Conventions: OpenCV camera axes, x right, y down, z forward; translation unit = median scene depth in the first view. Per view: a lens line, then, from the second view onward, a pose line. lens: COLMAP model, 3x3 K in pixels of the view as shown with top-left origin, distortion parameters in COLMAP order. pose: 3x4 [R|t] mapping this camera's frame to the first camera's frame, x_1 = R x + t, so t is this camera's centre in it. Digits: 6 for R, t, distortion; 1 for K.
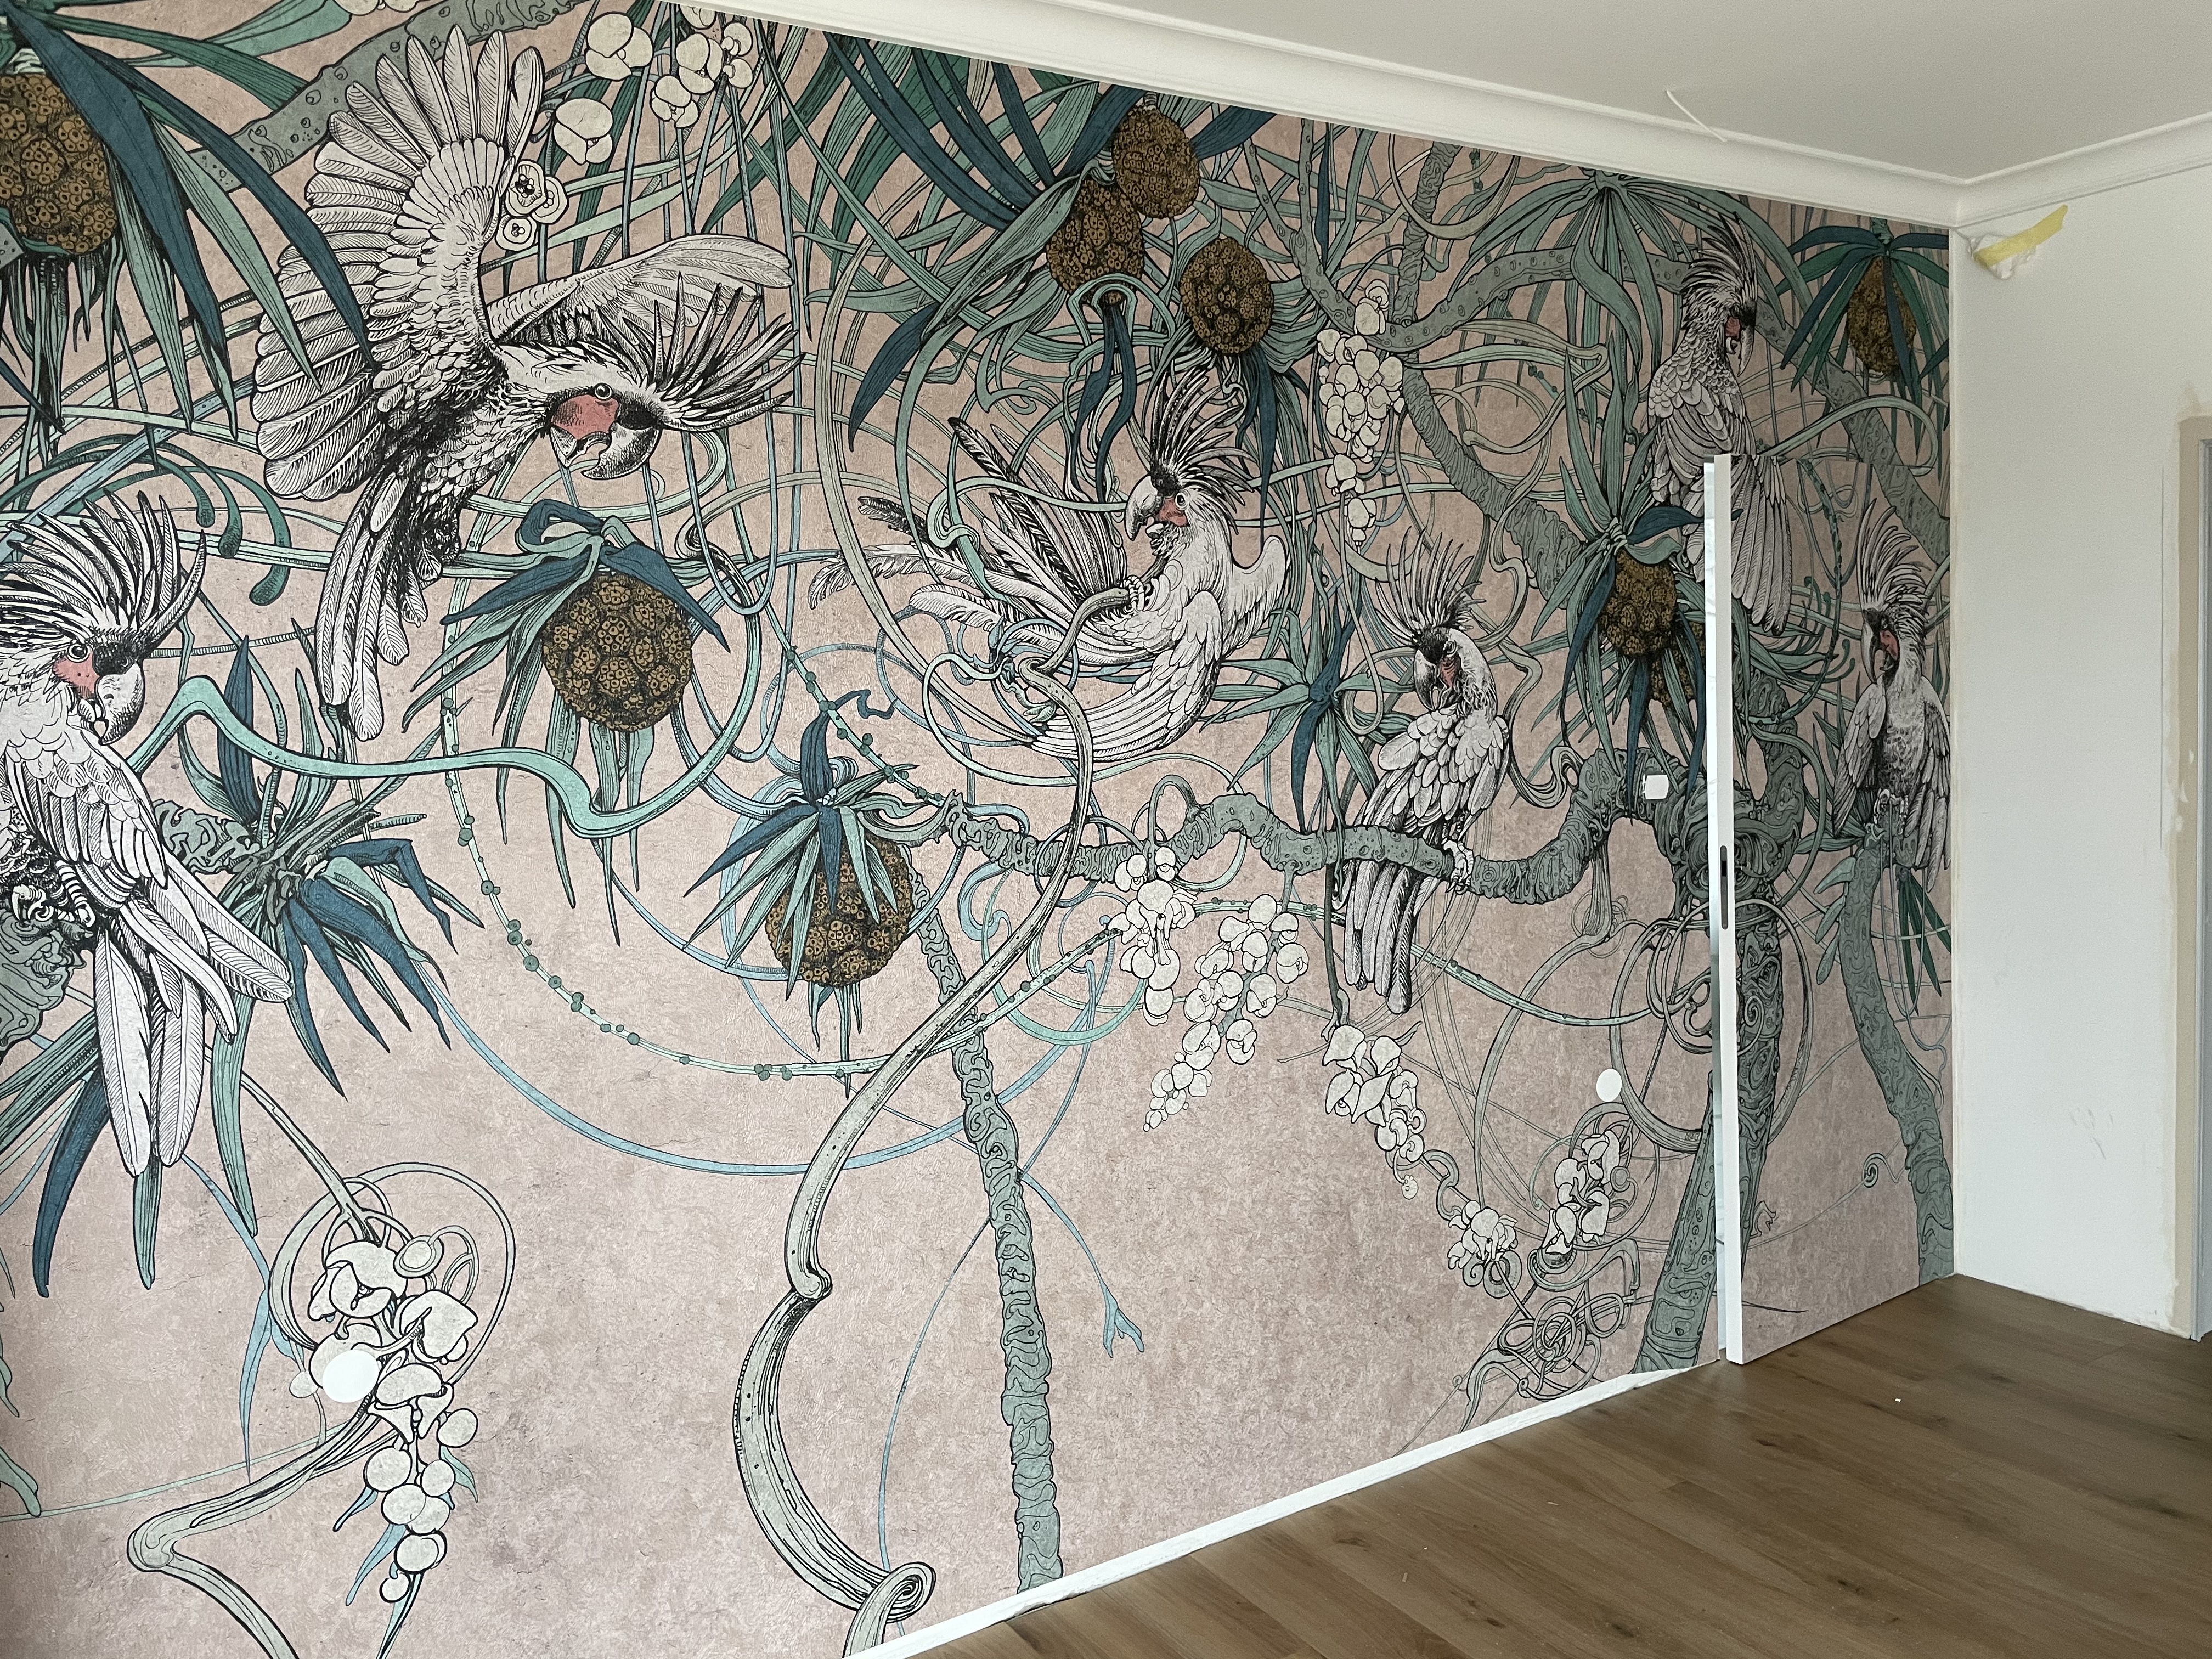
lens RADIAL K [[1678.7, 0, 1113.6], [0, 1678.7, 822.6], [0, 0, 1]] dist [0.099003, -0.136454]
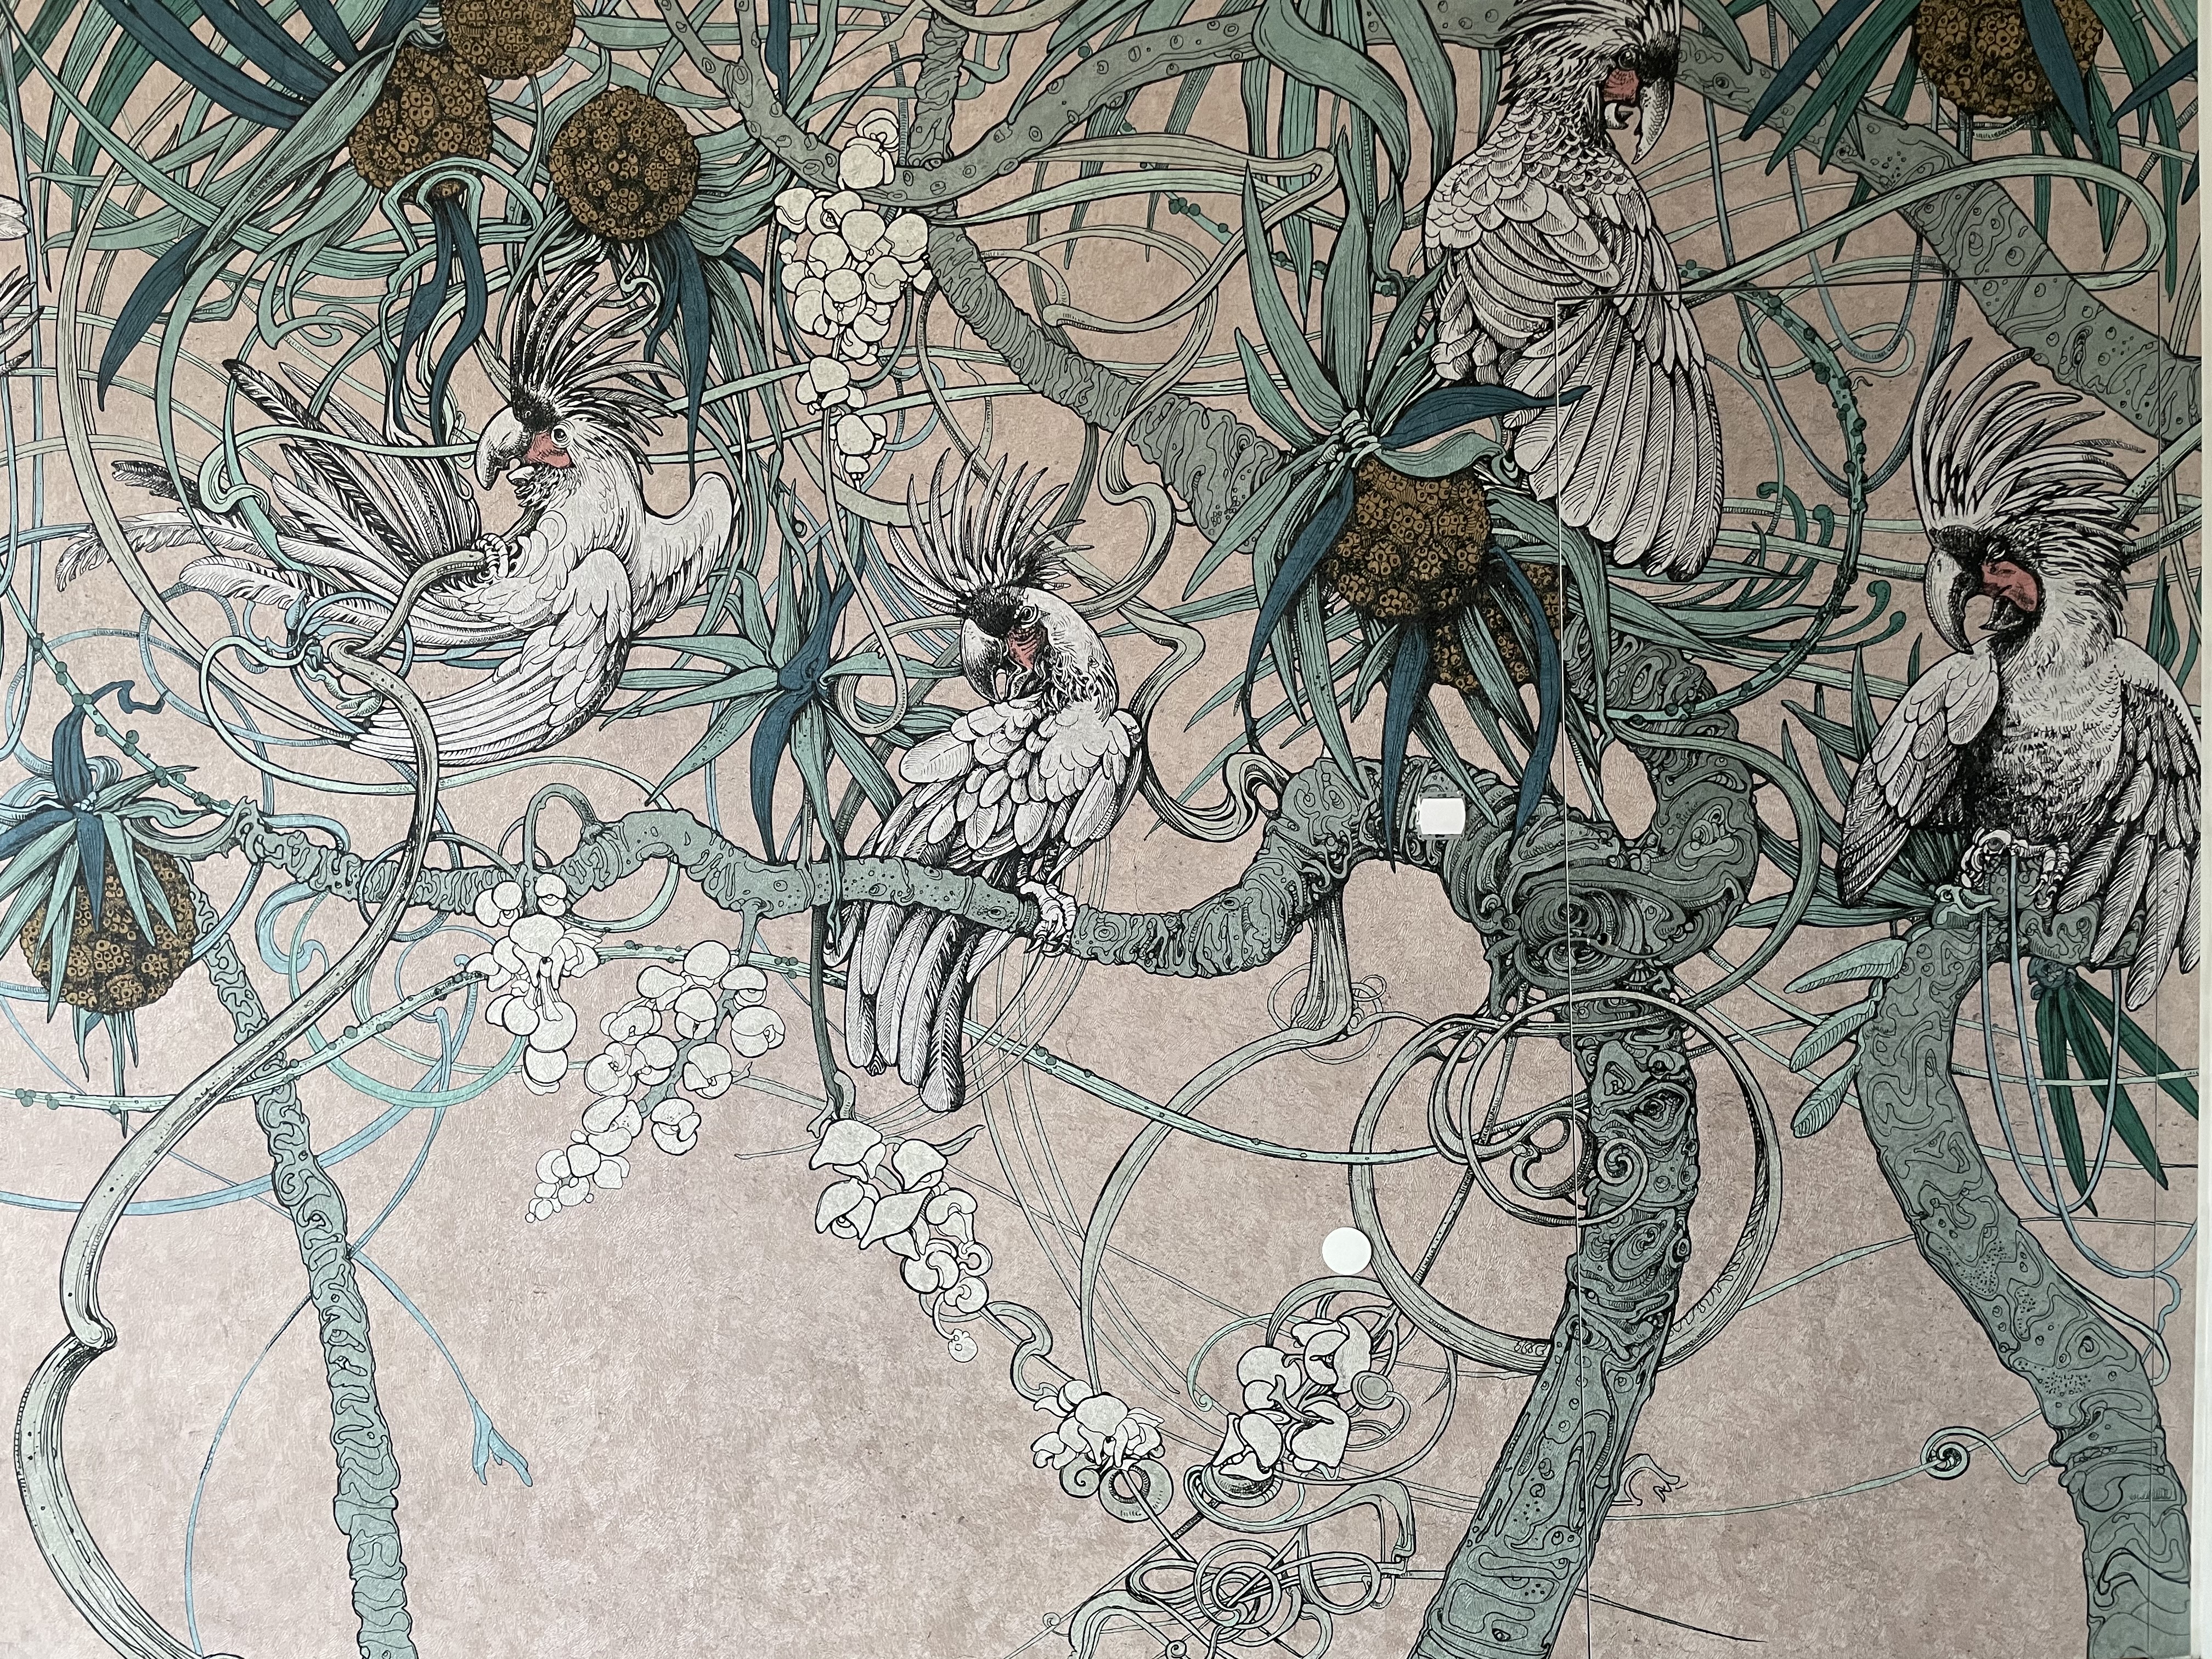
lens RADIAL K [[1678.7, 0, 1113.6], [0, 1678.7, 822.6], [0, 0, 1]] dist [0.099003, -0.136454]
pose [[0.850418, 0.045286, -0.524155, 0.653507], [-0.030070, 0.998844, 0.037512, -0.046167], [0.525247, -0.016139, 0.850797, 0.437571]]
